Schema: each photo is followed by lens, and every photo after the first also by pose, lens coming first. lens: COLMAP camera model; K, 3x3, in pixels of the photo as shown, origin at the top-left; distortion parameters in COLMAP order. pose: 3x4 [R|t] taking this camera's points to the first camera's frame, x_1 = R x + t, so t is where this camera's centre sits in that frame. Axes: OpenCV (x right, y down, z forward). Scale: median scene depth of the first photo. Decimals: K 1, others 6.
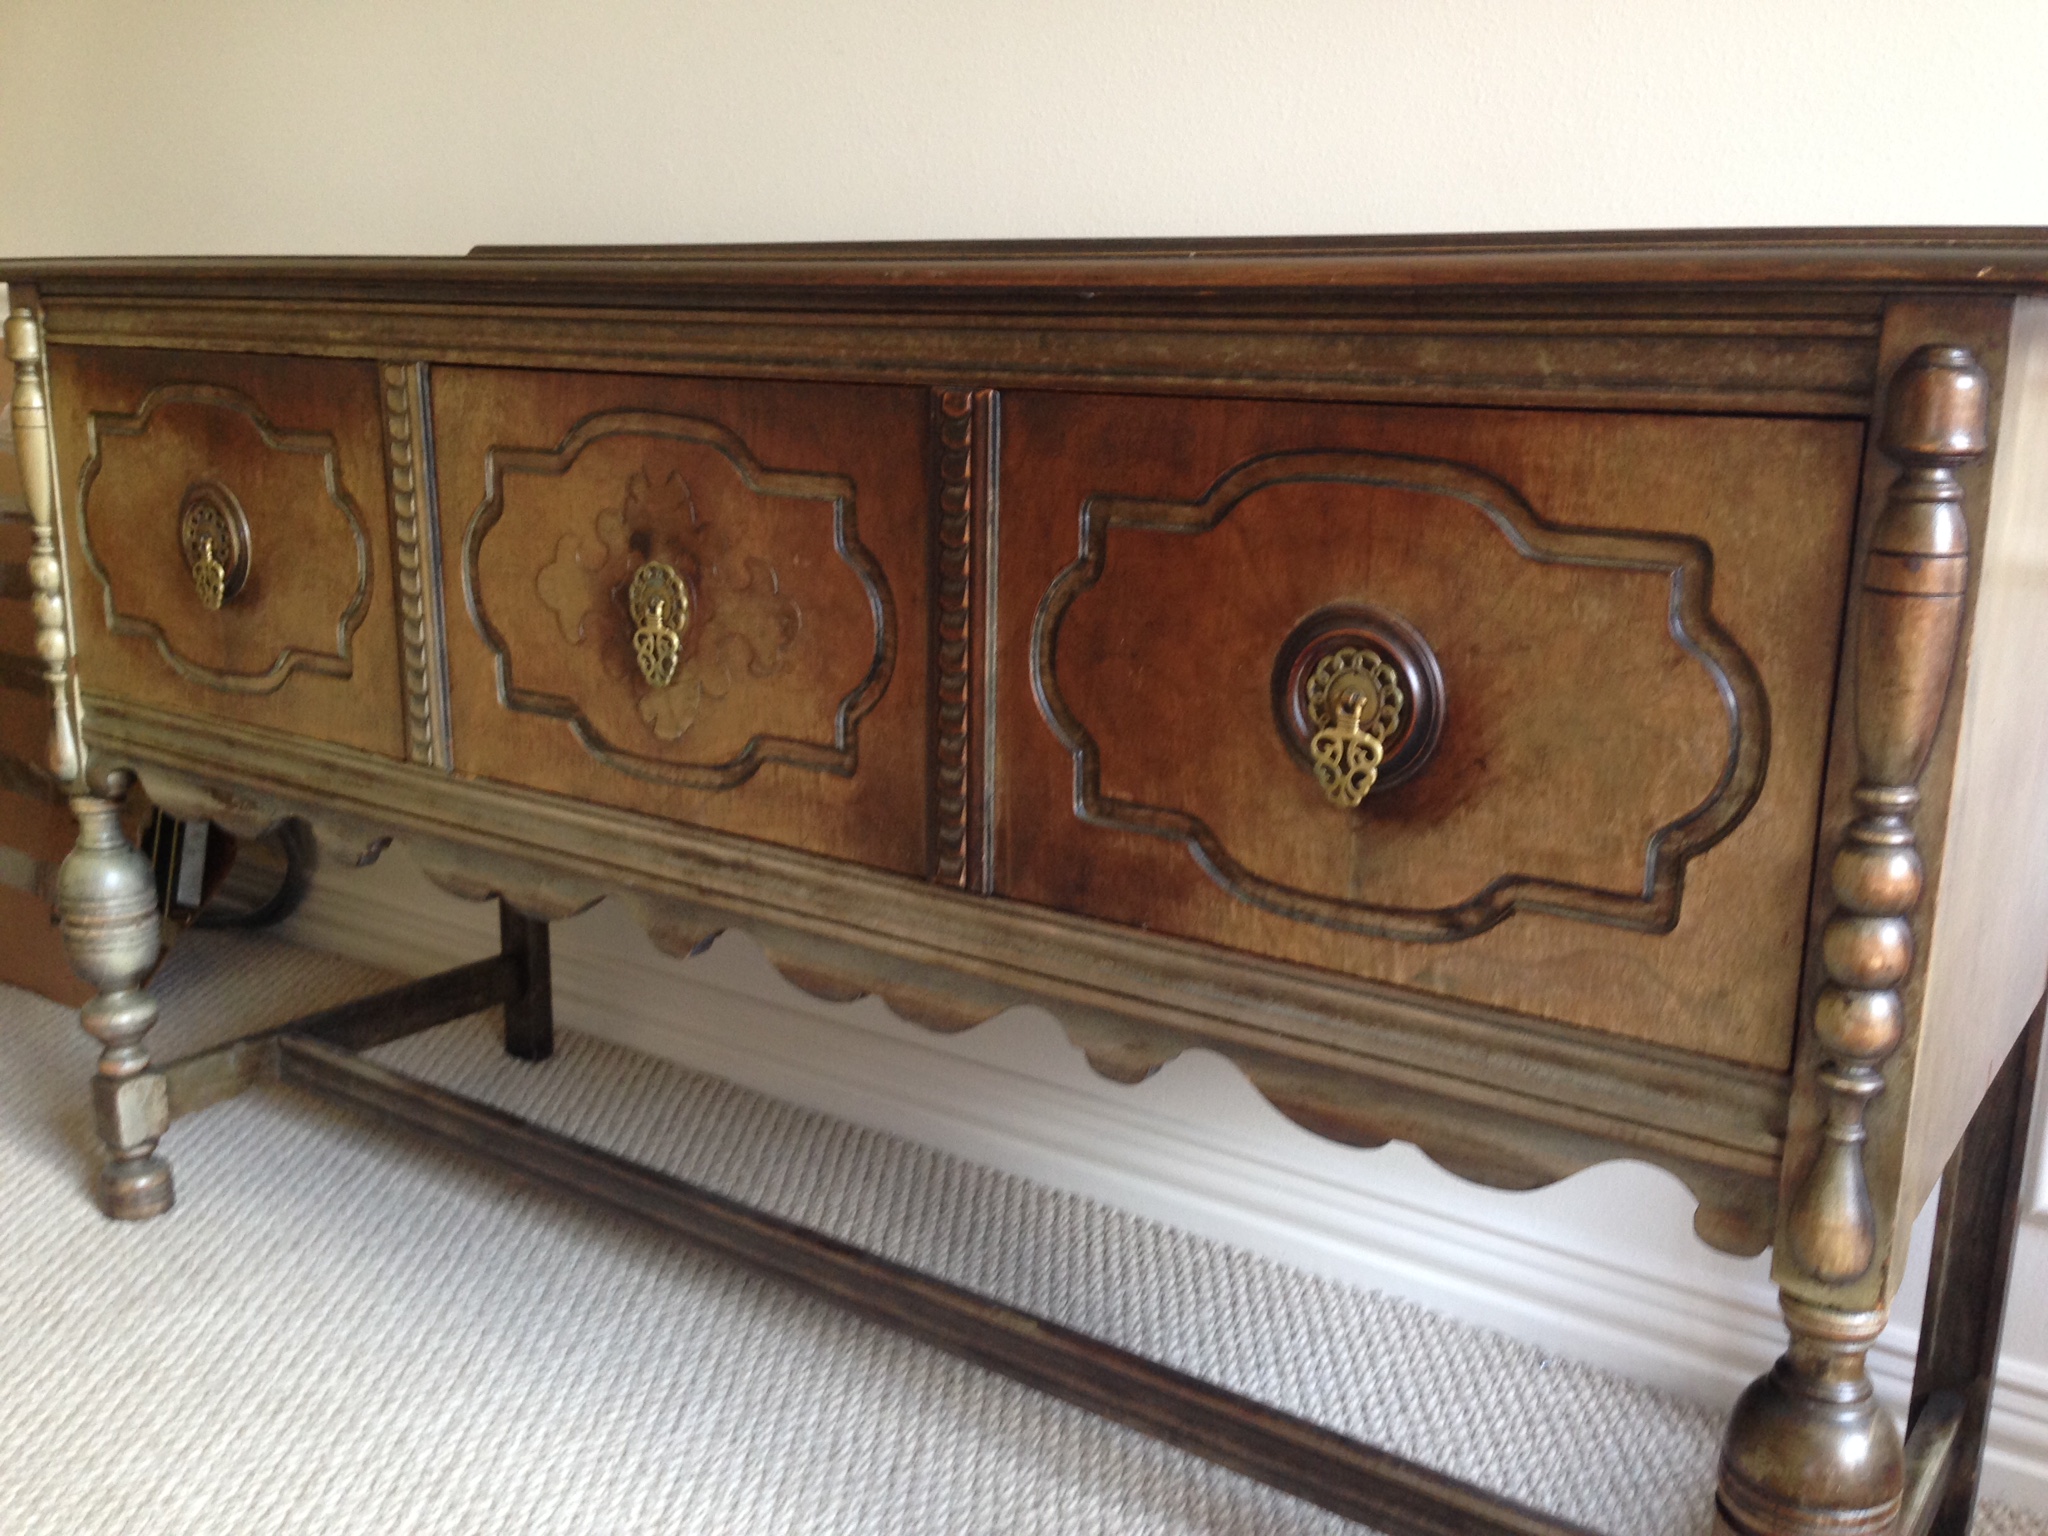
lens RADIAL K [[1911.6, 0, 1023.7], [0, 1911.6, 773.3], [0, 0, 1]] dist [0.090480, -0.191239]
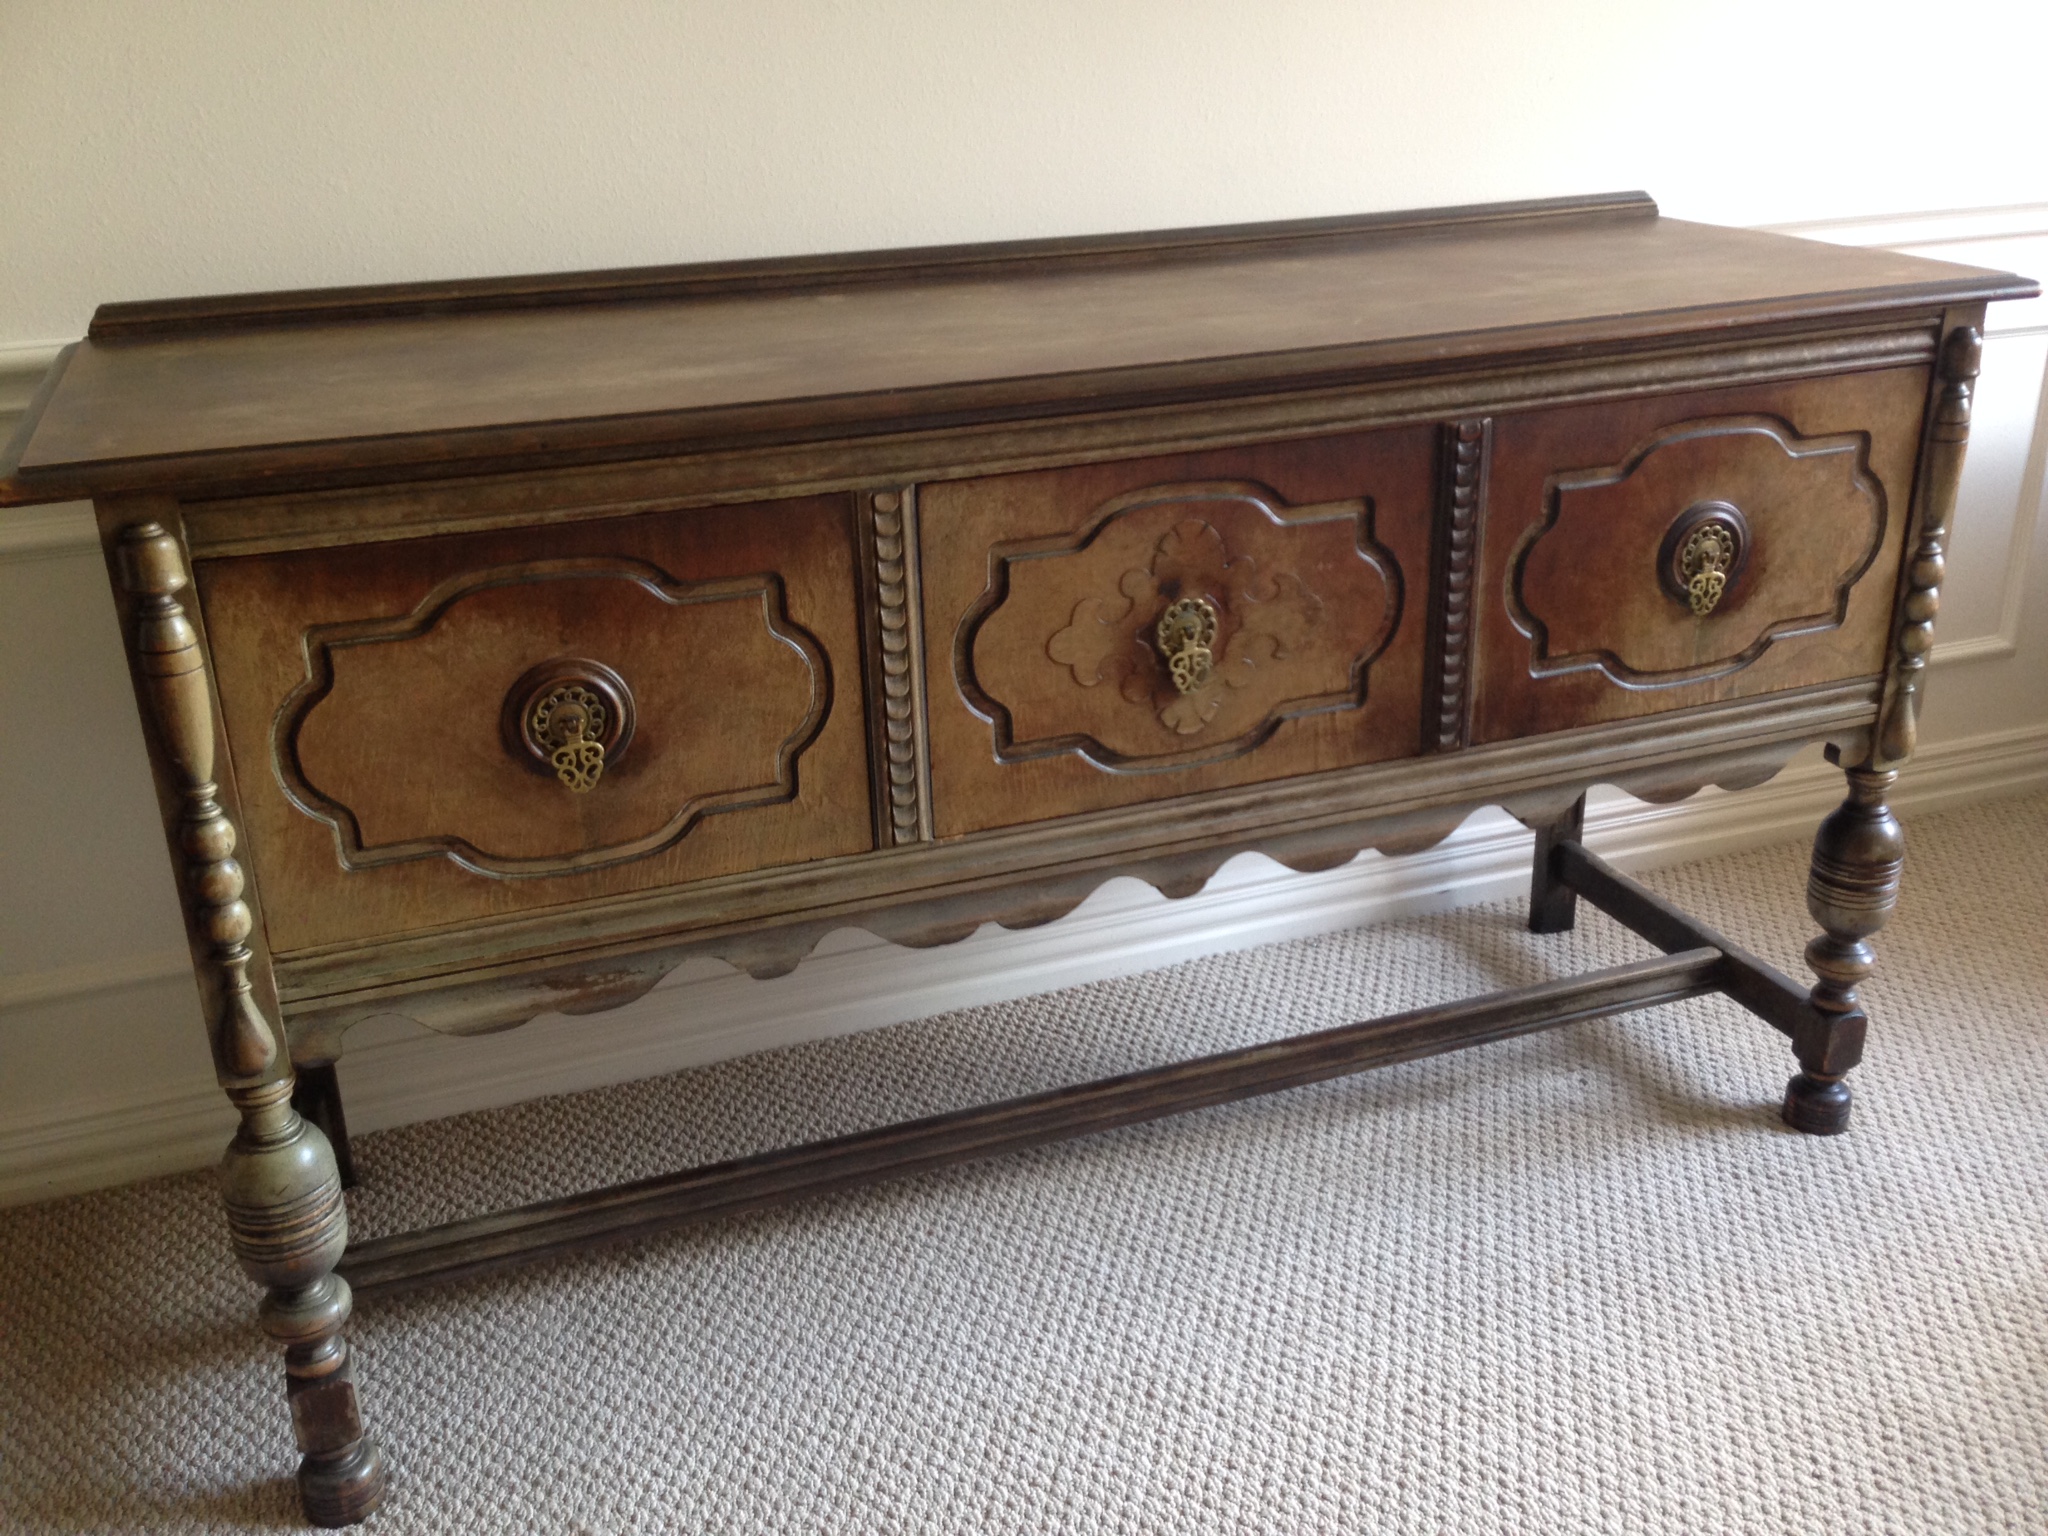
lens RADIAL K [[1911.8, 0, 1024.0], [0, 1911.8, 768.0], [0, 0, 1]] dist [0.094824, -0.204632]
pose [[0.558161, -0.349210, 0.752668, -1.195264], [0.222719, 0.936887, 0.269517, -0.357313], [-0.799282, 0.017200, 0.600709, 0.337591]]
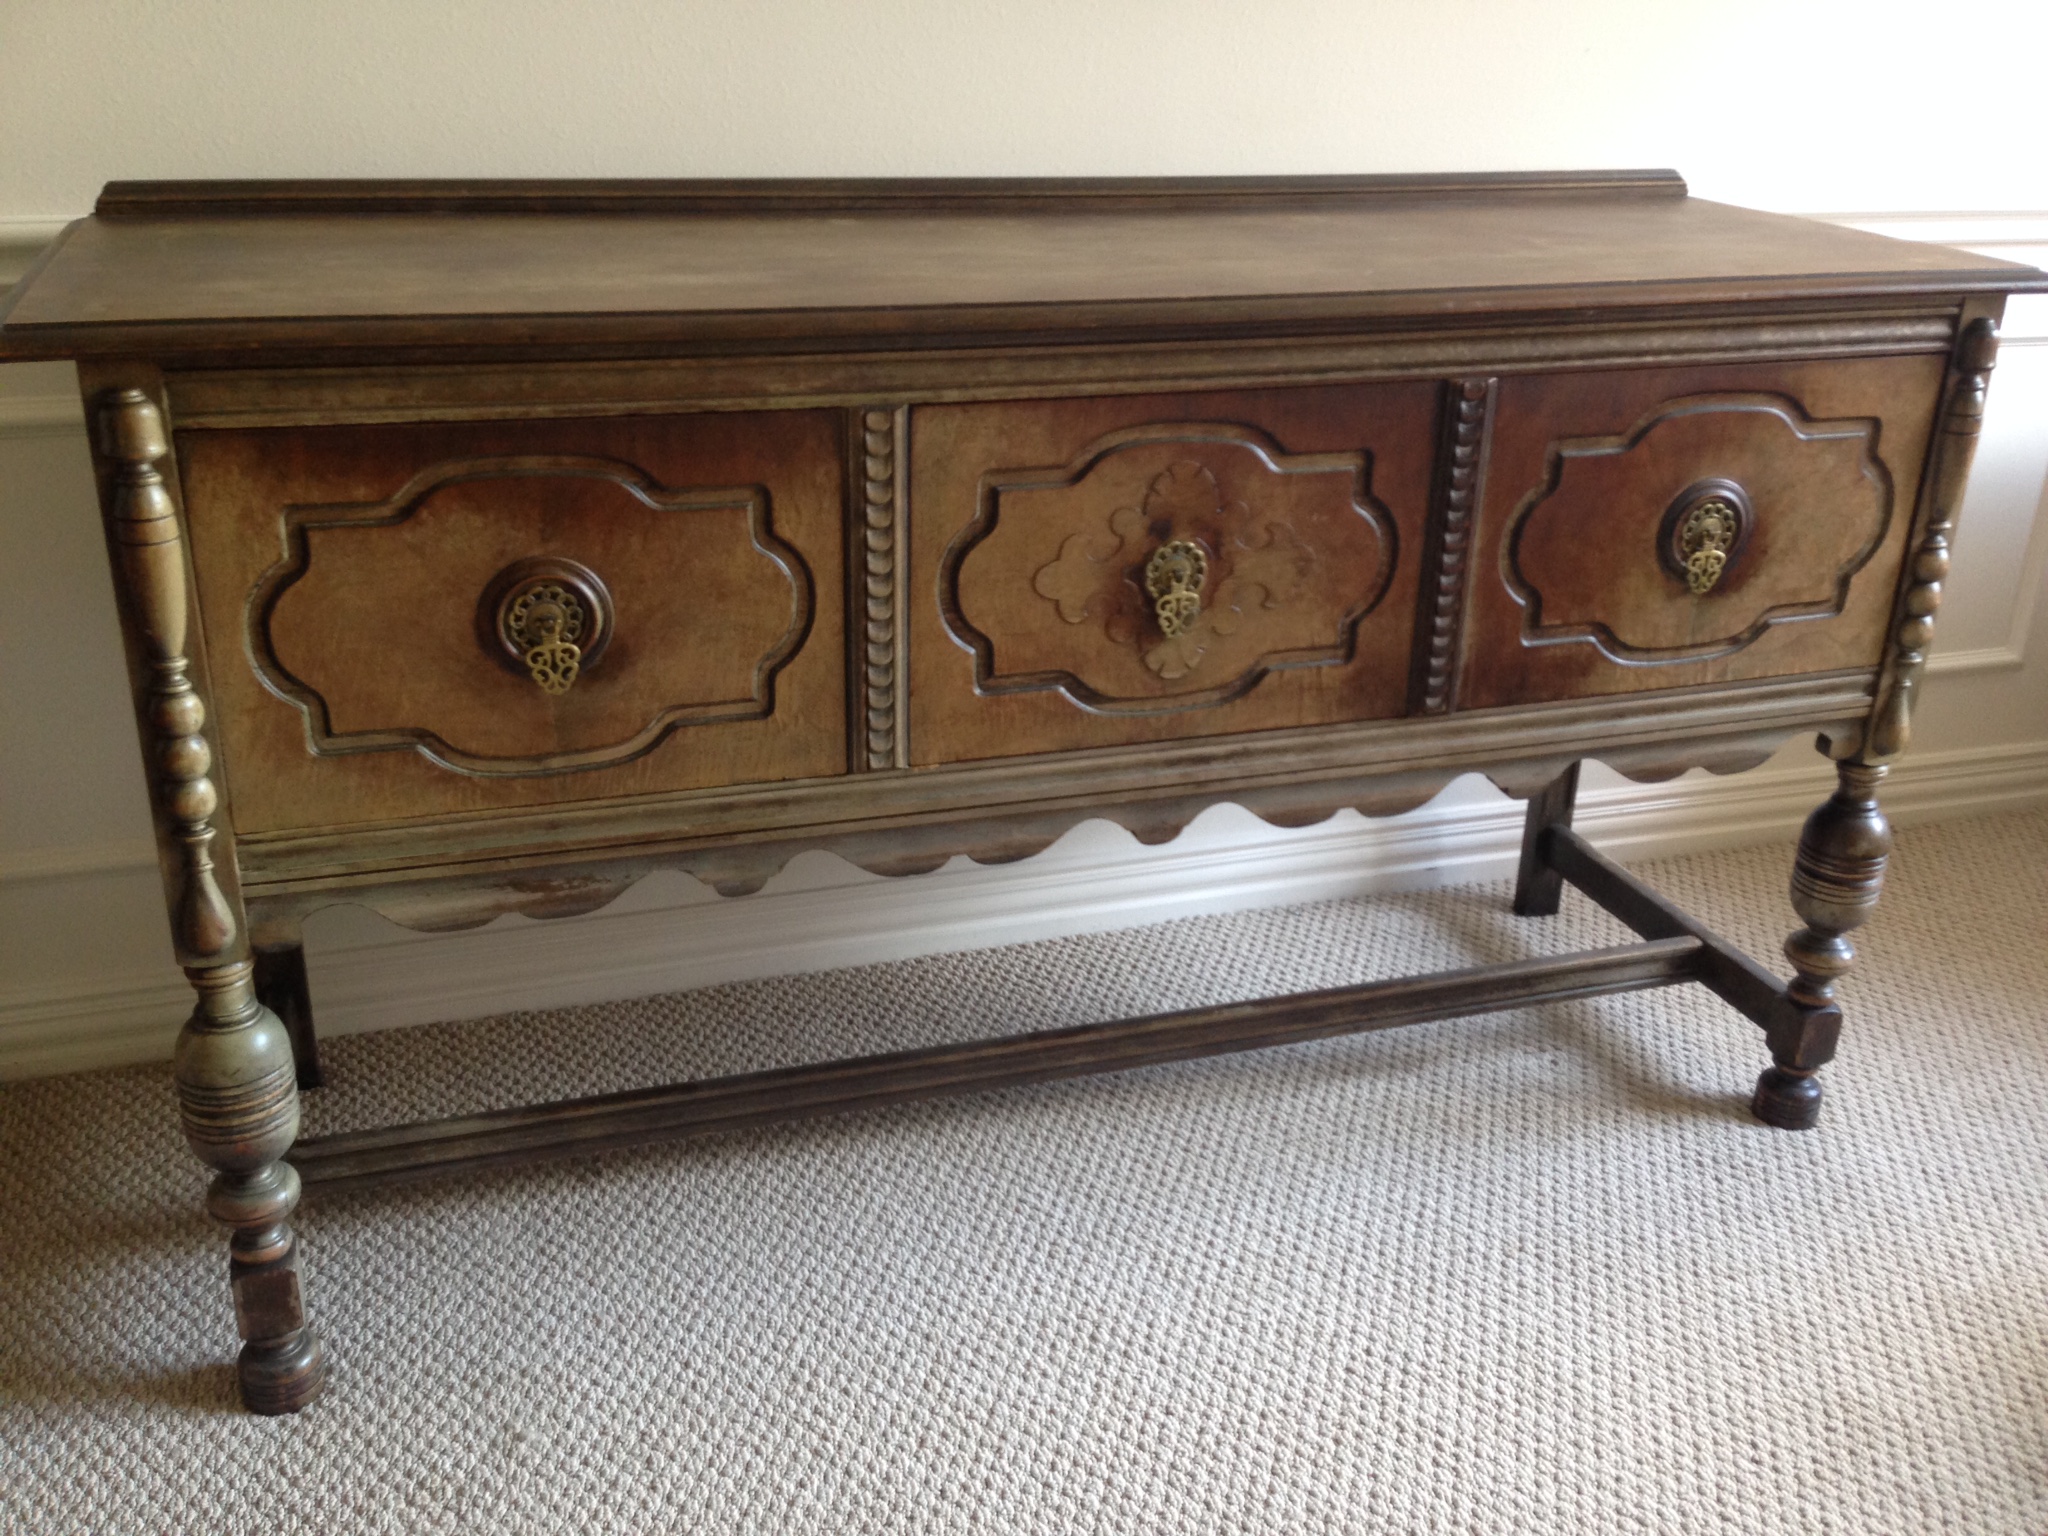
lens RADIAL K [[1911.6, 0, 1023.7], [0, 1911.6, 773.3], [0, 0, 1]] dist [0.090480, -0.191239]
pose [[0.585268, -0.323942, 0.743319, -1.186316], [0.167300, 0.945246, 0.280215, -0.323390], [-0.793393, -0.039644, 0.607417, 0.321474]]
